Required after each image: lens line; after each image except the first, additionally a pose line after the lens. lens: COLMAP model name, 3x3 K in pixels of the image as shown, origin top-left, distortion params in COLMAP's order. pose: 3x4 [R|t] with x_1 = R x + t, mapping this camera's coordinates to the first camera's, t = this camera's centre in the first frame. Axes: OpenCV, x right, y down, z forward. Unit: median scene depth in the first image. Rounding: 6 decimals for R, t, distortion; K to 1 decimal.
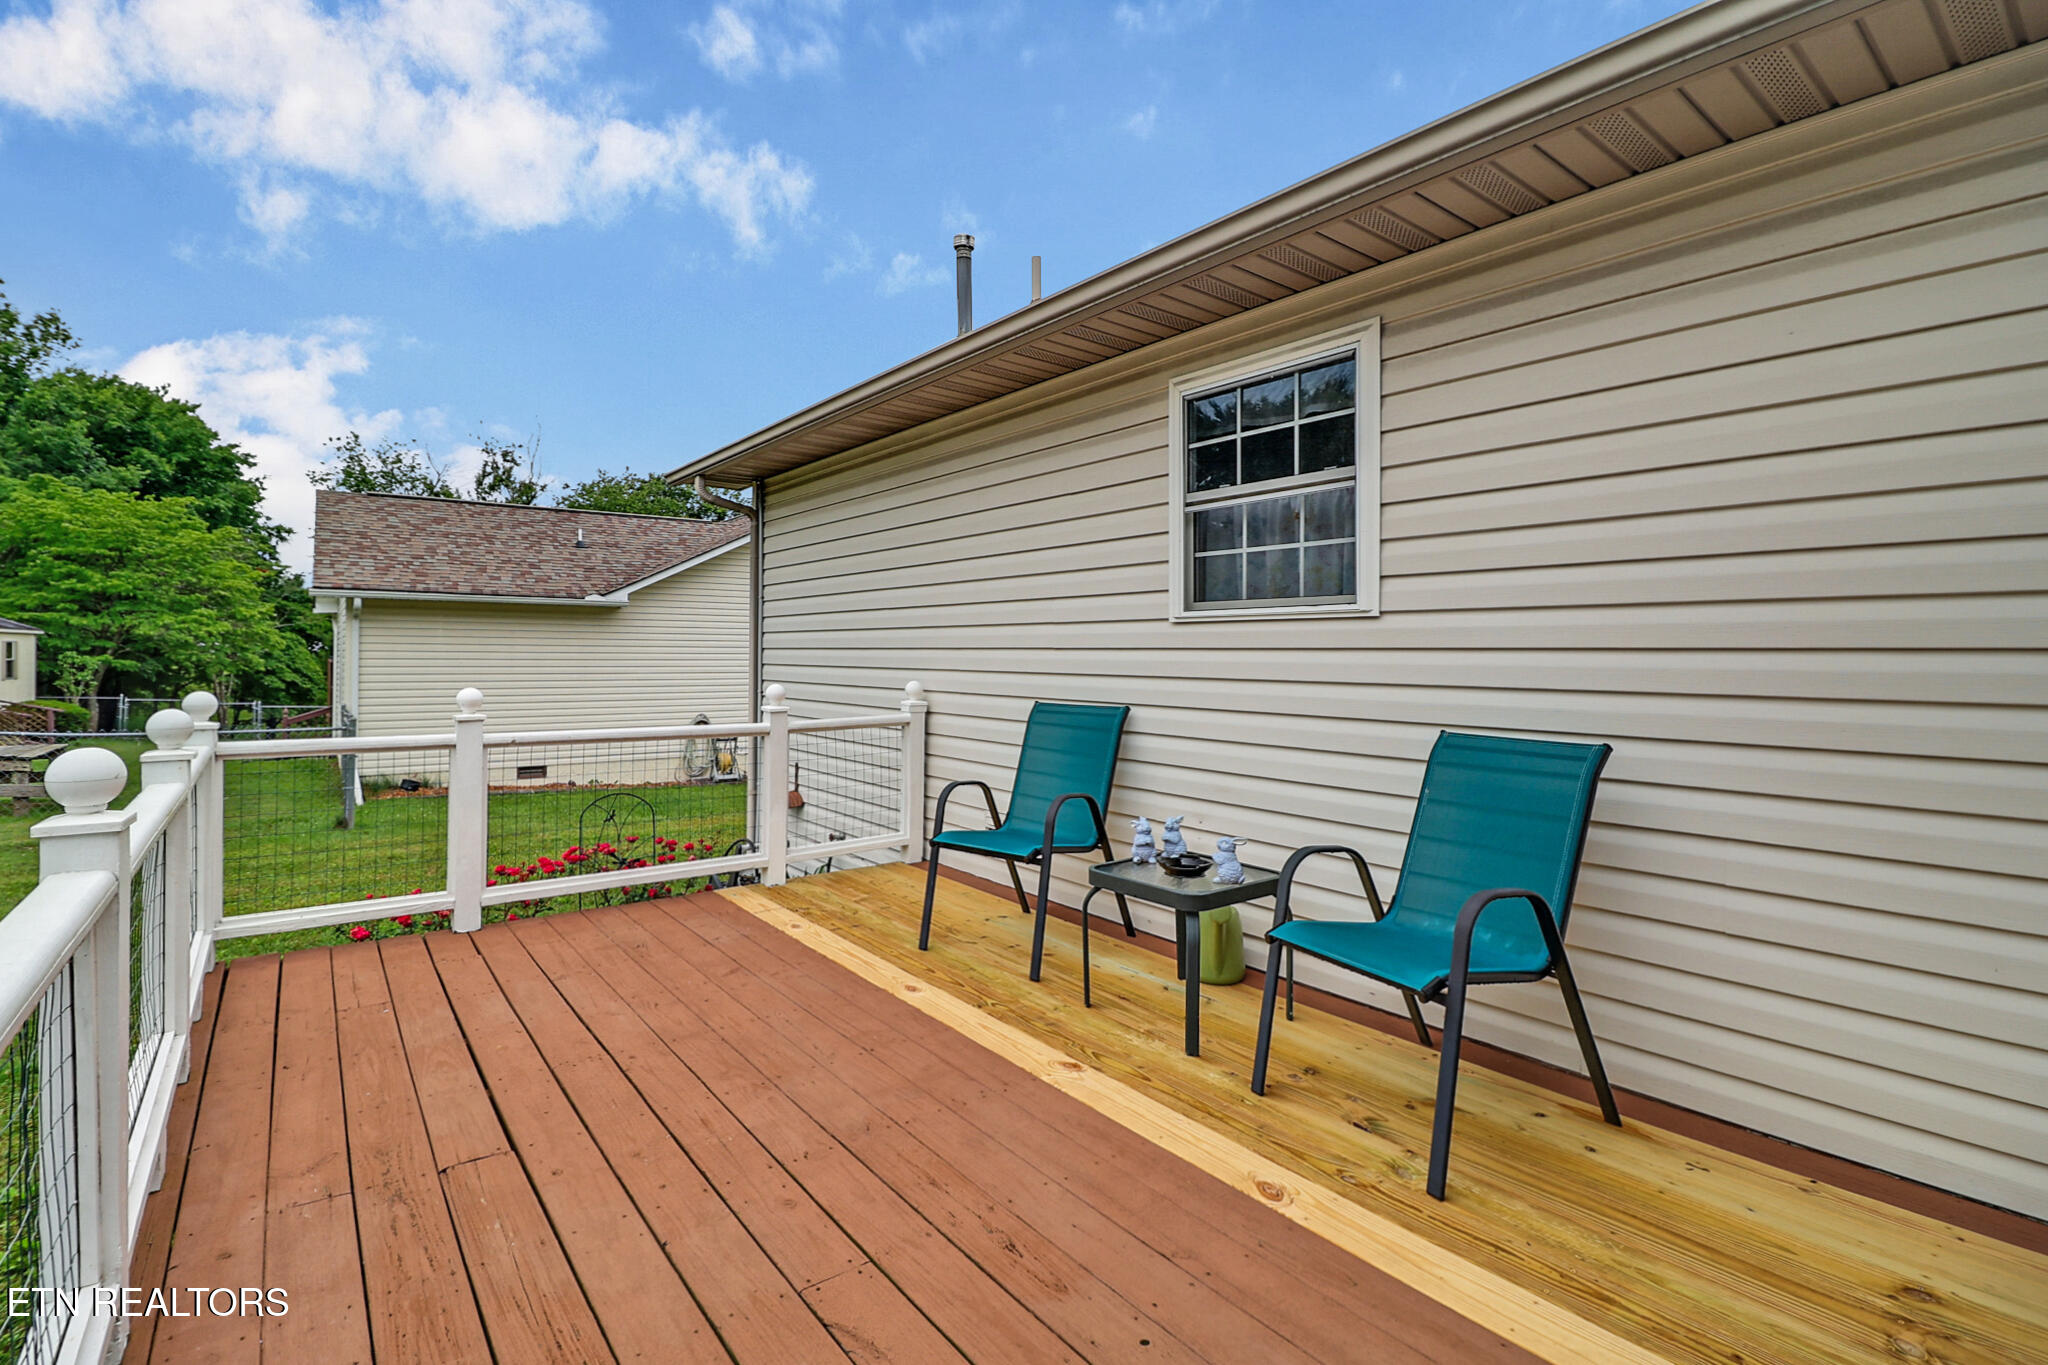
lens RADIAL K [[944.8, 0, 1011.6], [0, 944.8, 667.8], [0, 0, 1]] dist [-0.003926, -0.003470]
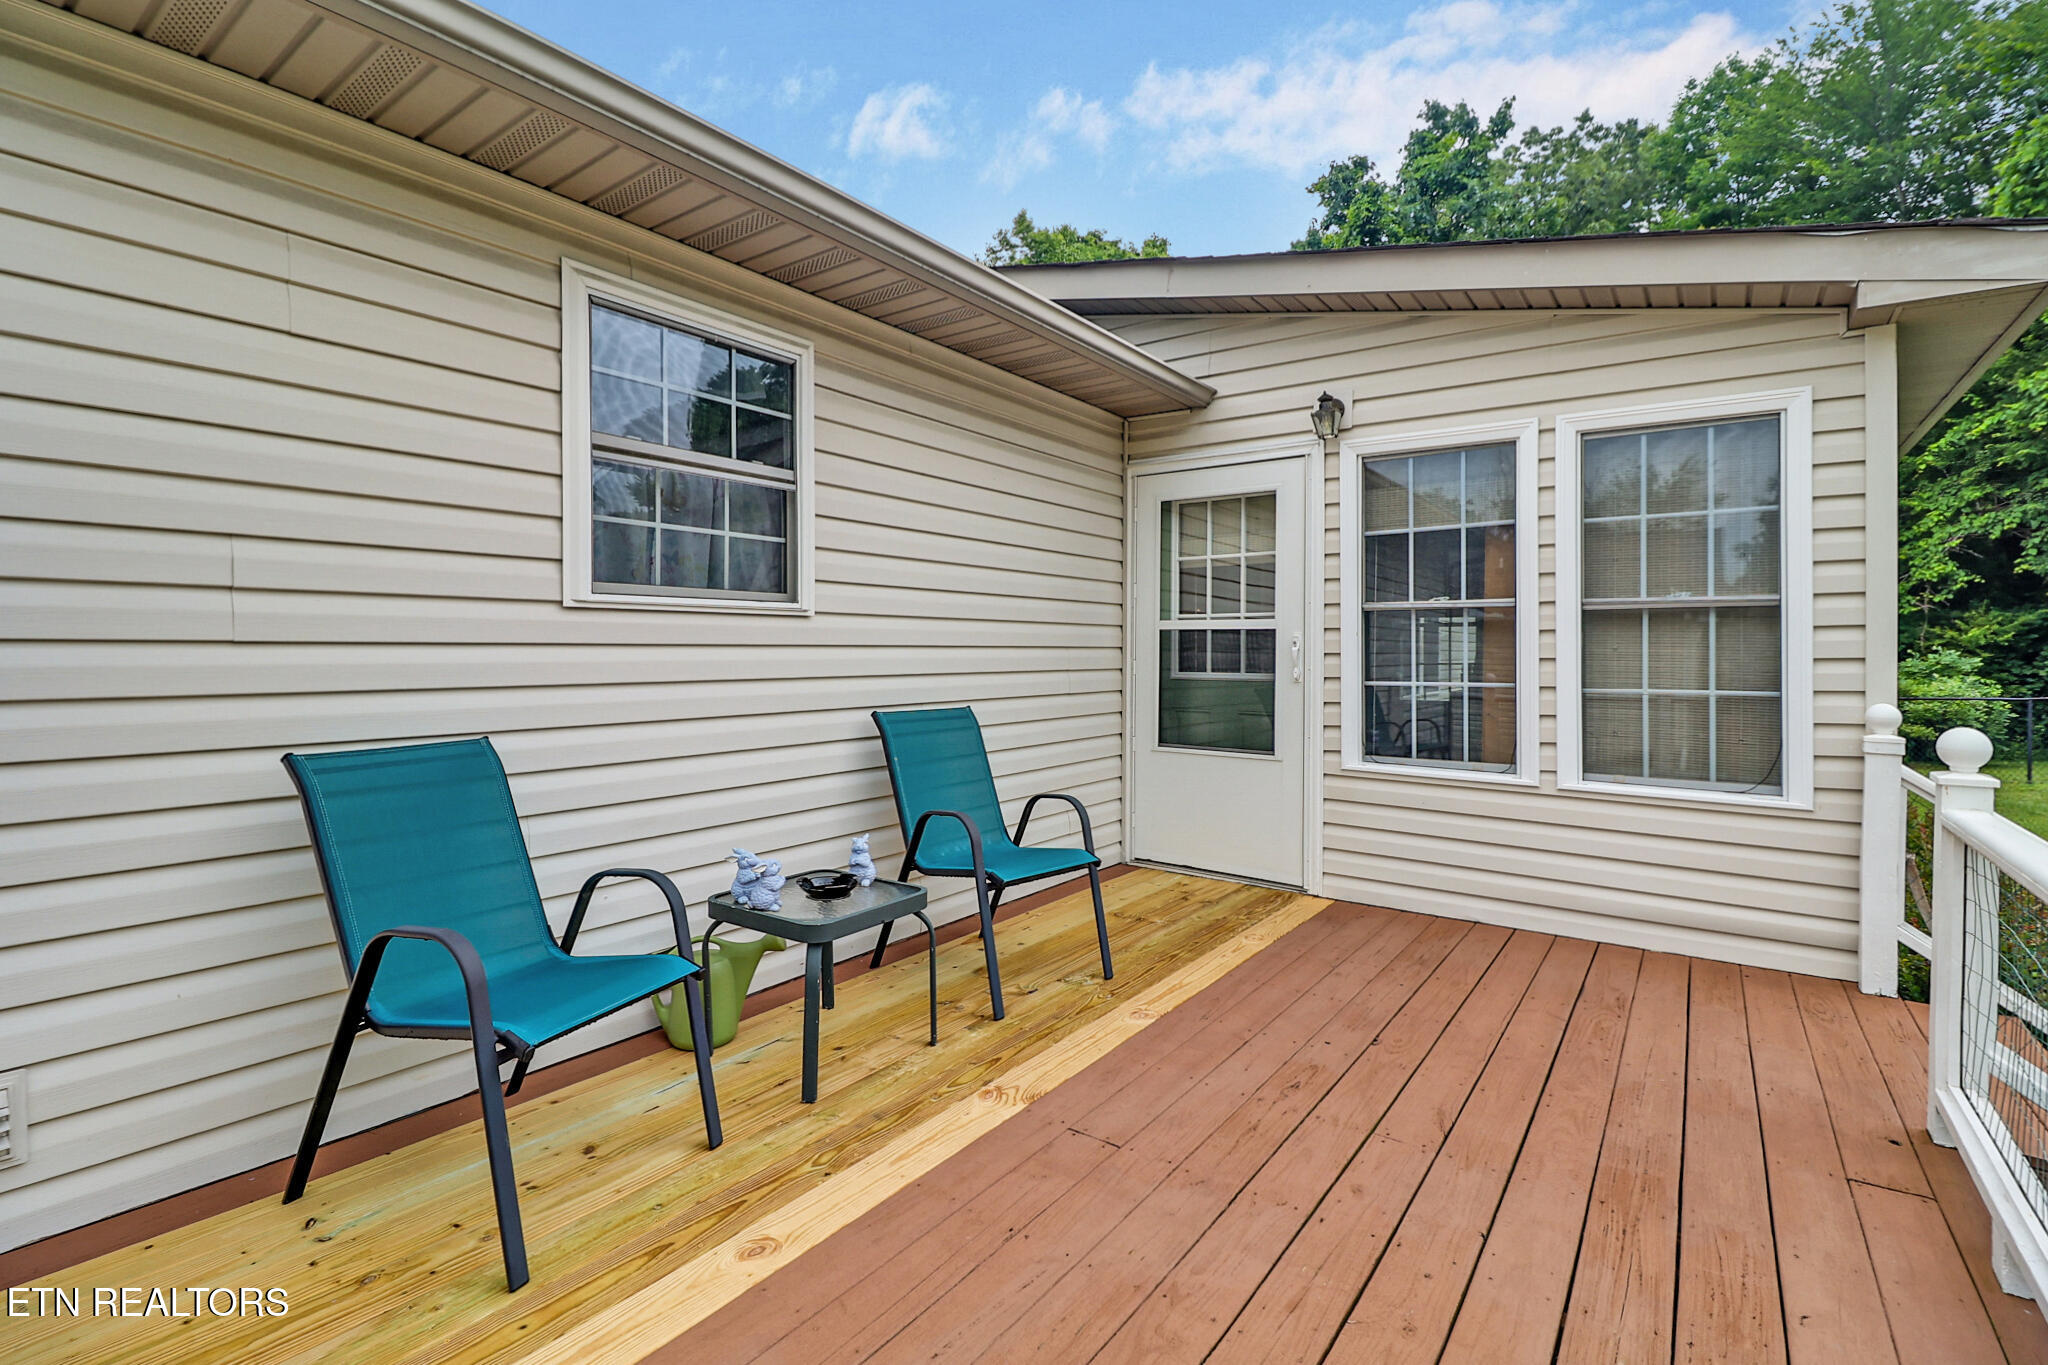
lens RADIAL K [[944.8, 0, 1017.3], [0, 944.8, 652.2], [0, 0, 1]] dist [-0.003926, -0.003470]
pose [[-0.272256, -0.012364, 0.962145, -0.881914], [0.010365, 0.999822, 0.015781, -0.032090], [-0.962169, 0.014269, -0.272079, 1.284551]]
